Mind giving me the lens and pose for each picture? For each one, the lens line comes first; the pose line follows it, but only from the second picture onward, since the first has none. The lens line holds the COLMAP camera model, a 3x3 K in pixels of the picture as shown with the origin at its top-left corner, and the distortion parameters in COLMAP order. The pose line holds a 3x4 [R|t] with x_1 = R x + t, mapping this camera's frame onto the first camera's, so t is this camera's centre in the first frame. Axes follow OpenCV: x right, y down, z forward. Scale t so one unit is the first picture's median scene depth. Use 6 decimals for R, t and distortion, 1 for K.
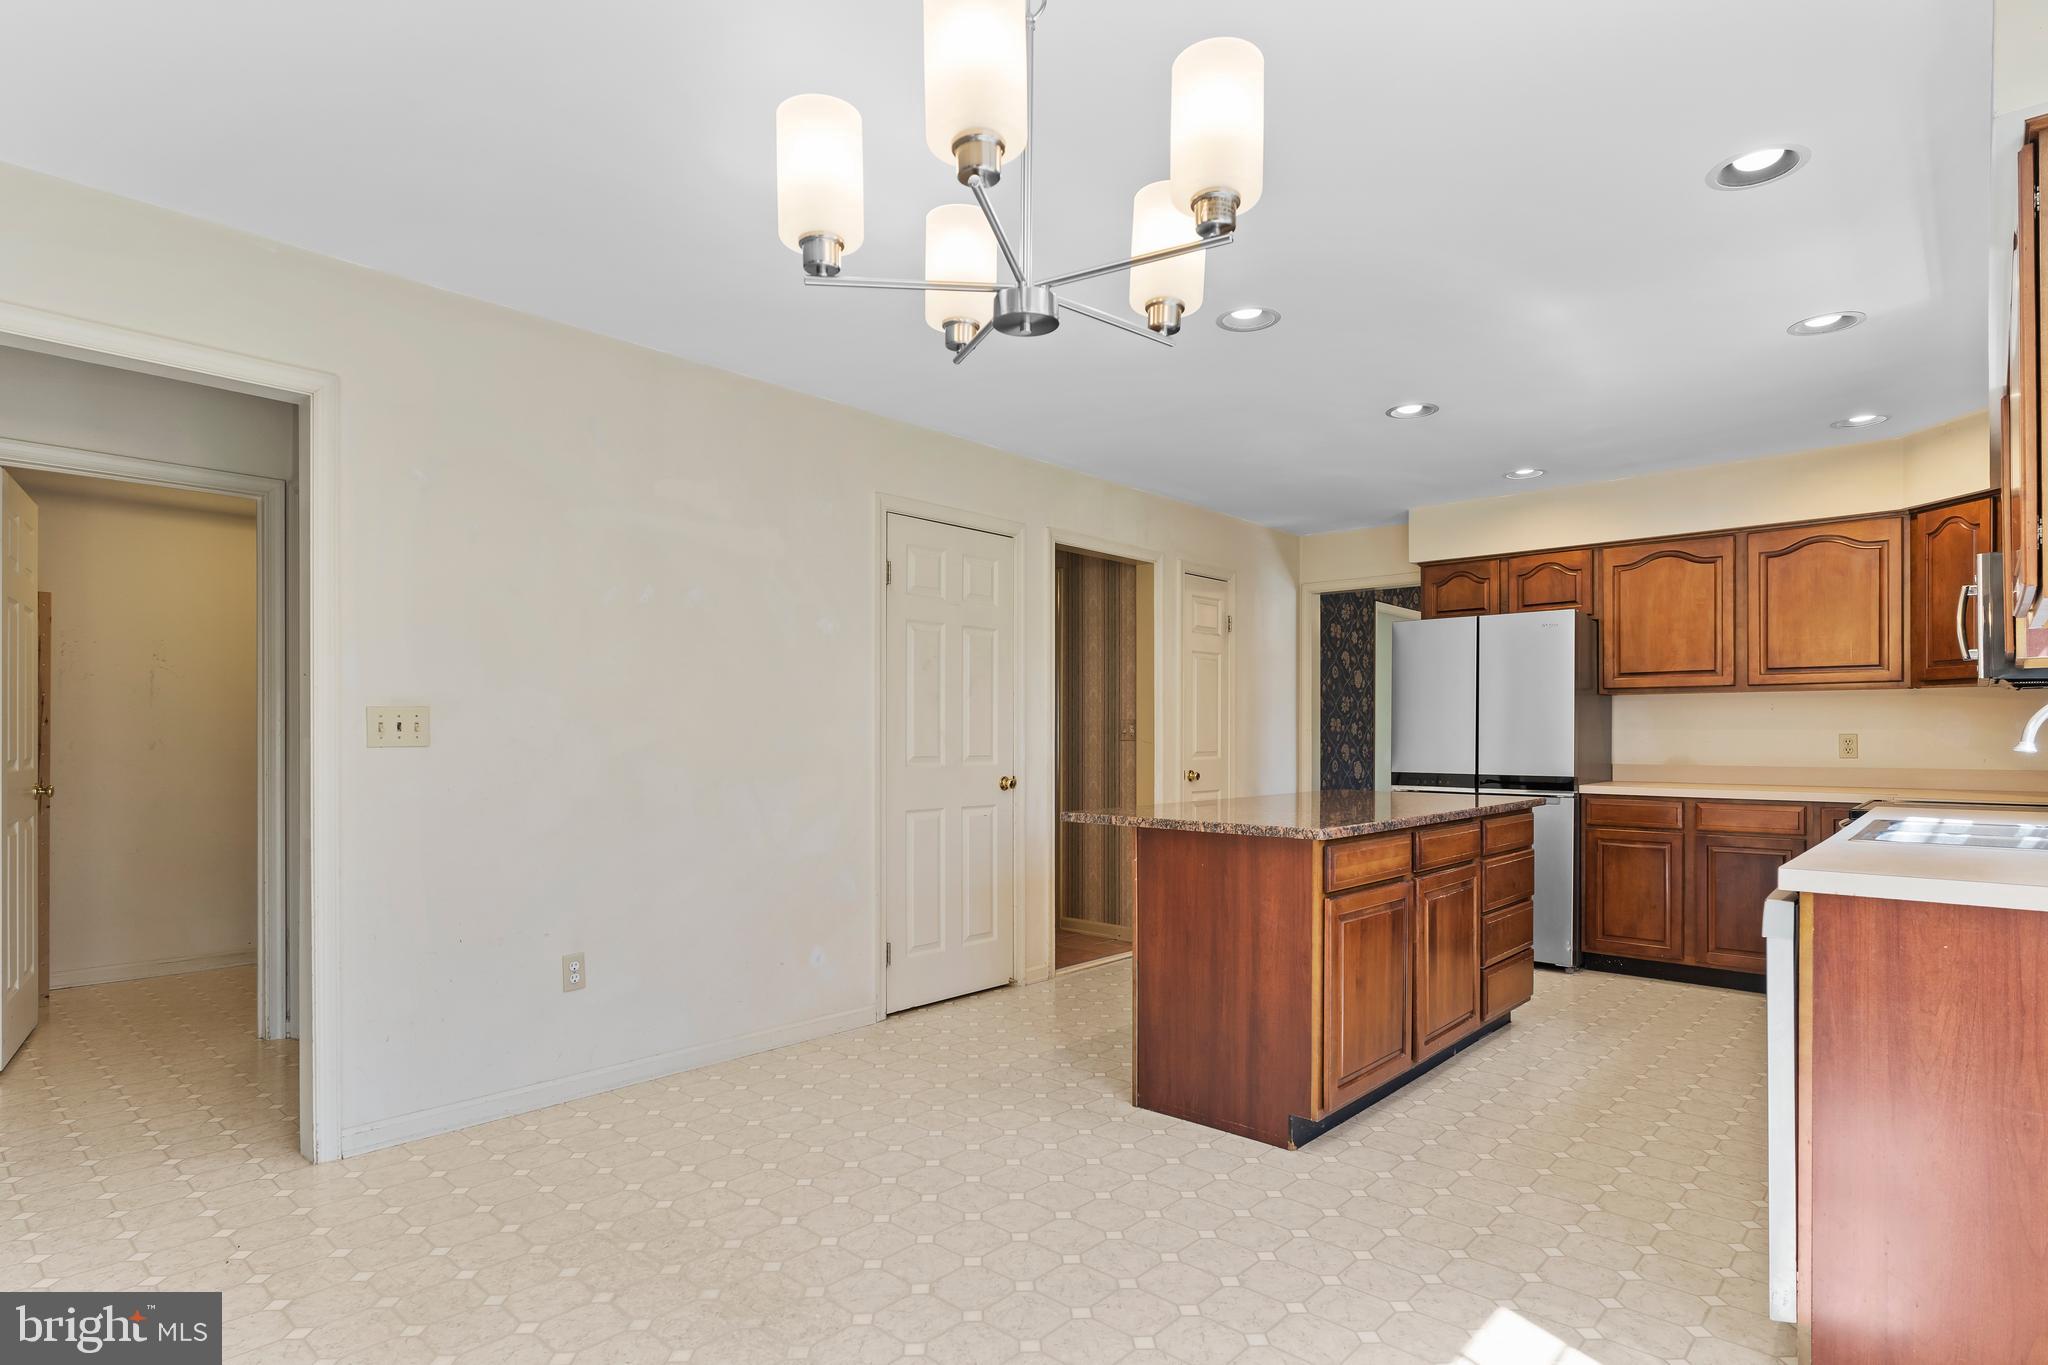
lens RADIAL K [[1057.5, 0, 1064.2], [0, 1057.5, 723.6], [0, 0, 1]] dist [-0.004398, 0.001862]
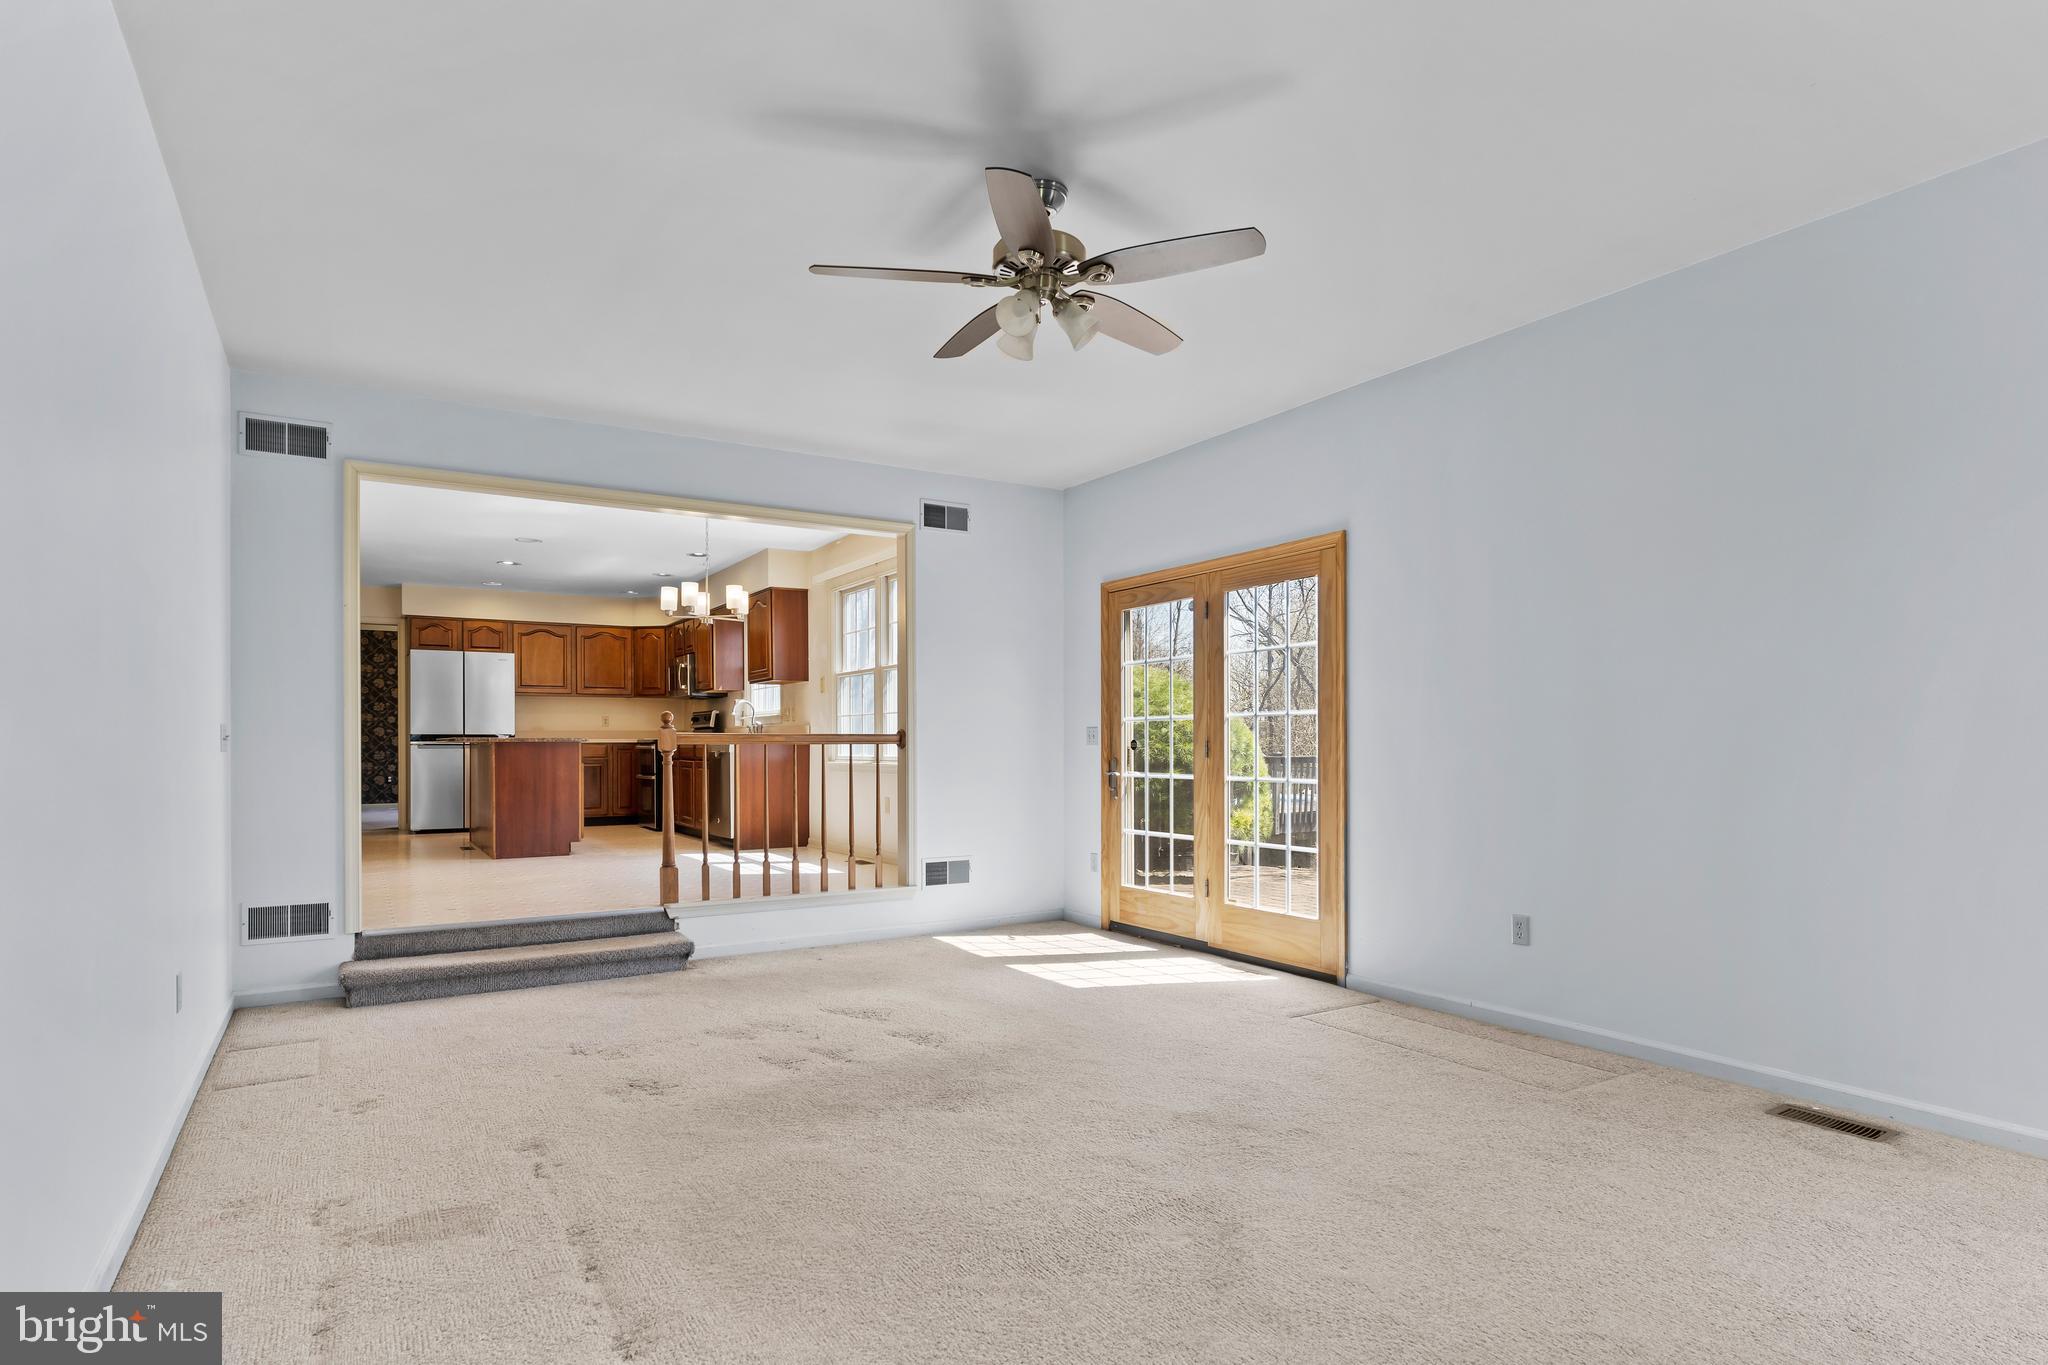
lens RADIAL K [[1057.5, 0, 1038.3], [0, 1057.5, 736.9], [0, 0, 1]] dist [-0.004398, 0.001862]
pose [[0.260055, 0.001419, 0.965593, -1.252883], [-0.004460, 0.999990, -0.000269, 0.050992], [-0.965584, -0.004237, 0.260058, -0.533460]]
